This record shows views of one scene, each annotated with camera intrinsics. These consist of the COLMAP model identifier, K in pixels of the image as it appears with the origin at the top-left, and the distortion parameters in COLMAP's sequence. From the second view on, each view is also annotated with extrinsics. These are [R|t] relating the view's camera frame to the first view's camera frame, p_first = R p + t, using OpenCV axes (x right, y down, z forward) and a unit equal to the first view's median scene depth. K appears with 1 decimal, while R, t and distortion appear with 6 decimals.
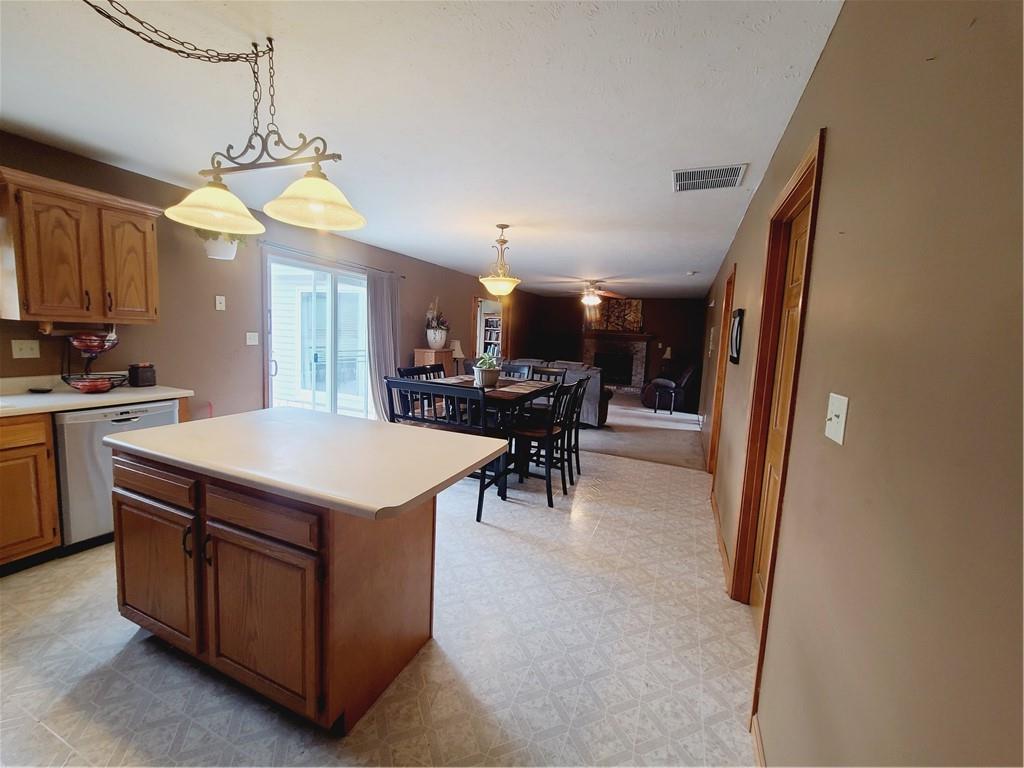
lens RADIAL K [[412.9, 0, 502.8], [0, 412.9, 376.9], [0, 0, 1]] dist [-0.005834, 0.002178]
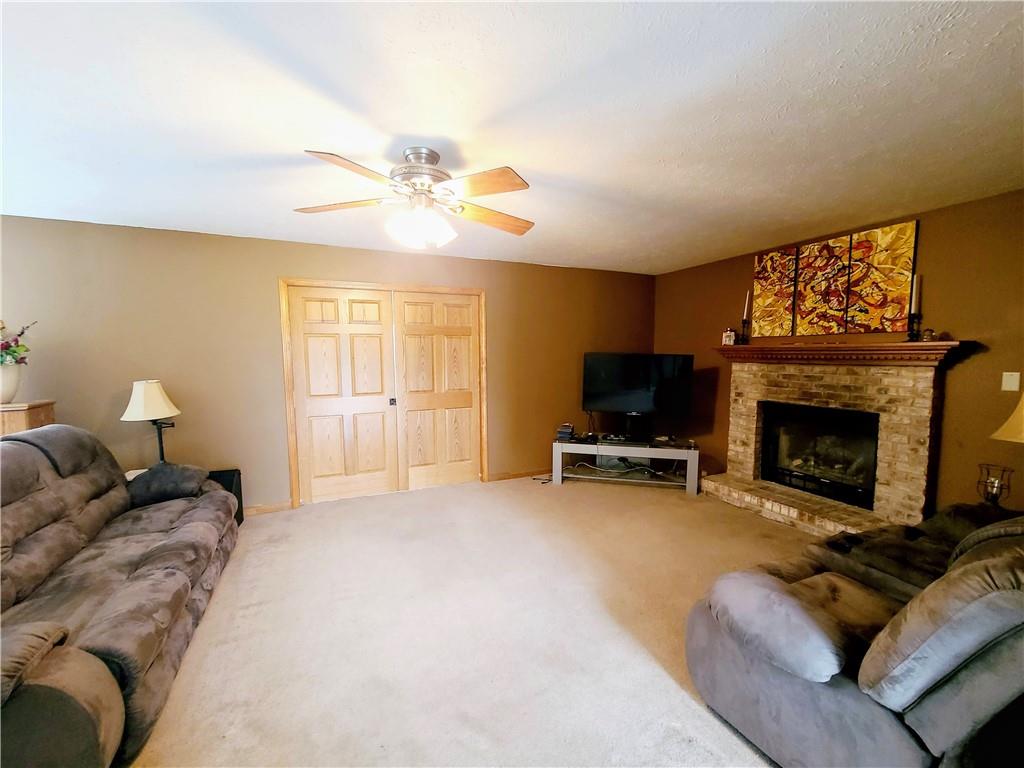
lens RADIAL K [[415.2, 0, 519.5], [0, 415.2, 390.8], [0, 0, 1]] dist [-0.011366, 0.000220]
pose [[0.746112, 0.010909, -0.665731, 1.583405], [-0.035365, 0.999104, -0.023264, -0.262626], [0.664881, 0.040901, 0.745829, 3.000285]]
